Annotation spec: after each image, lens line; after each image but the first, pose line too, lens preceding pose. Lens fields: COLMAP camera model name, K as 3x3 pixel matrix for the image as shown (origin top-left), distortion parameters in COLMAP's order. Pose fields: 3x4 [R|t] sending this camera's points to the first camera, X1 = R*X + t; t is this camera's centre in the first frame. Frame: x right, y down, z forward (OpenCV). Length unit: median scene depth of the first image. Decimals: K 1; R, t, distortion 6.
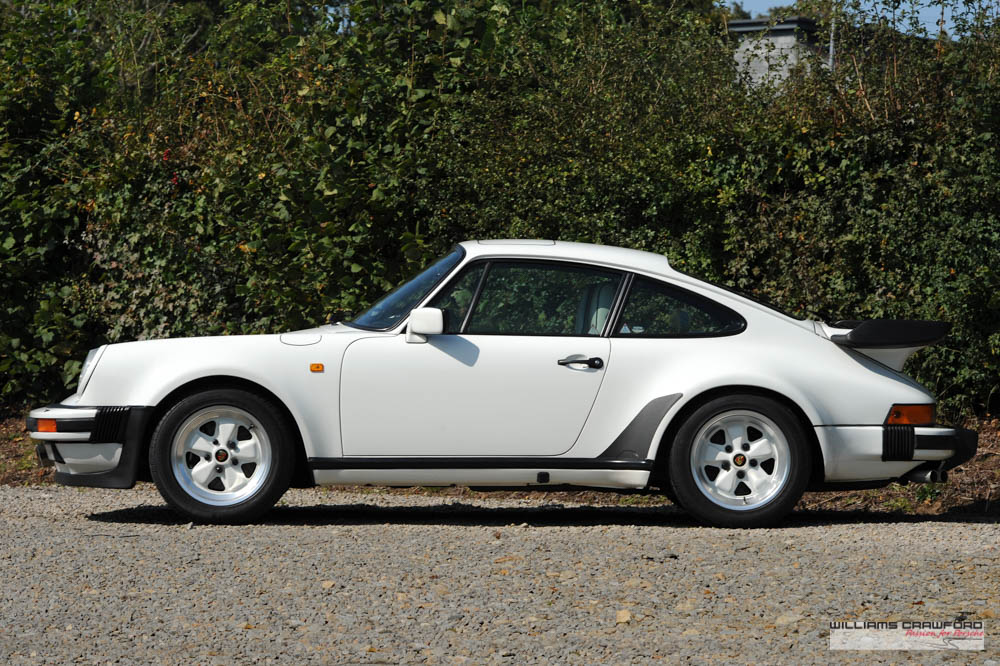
lens RADIAL K [[3637.1, 0, 500.0], [0, 3637.1, 333.0], [0, 0, 1]] dist [0.775473, -0.287755]
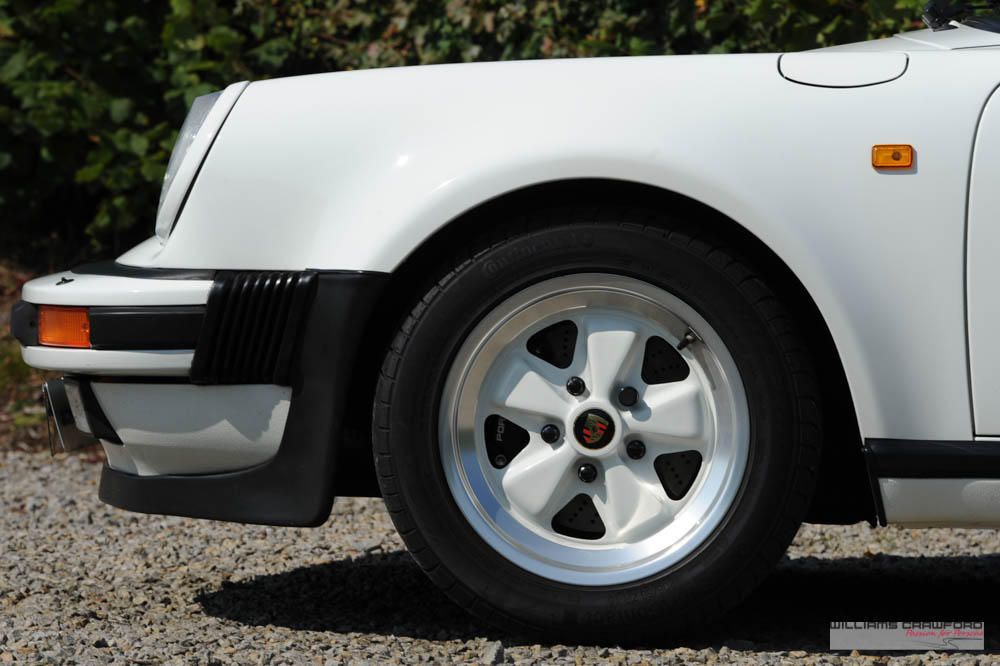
lens RADIAL K [[5199.6, 0, 500.0], [0, 5199.6, 333.0], [0, 0, 1]] dist [0.376439, 6.842292]
pose [[0.994808, 0.011330, -0.101136, -0.038276], [-0.007784, 0.999343, 0.035385, 0.009032], [0.101471, -0.034414, 0.994243, 0.545135]]
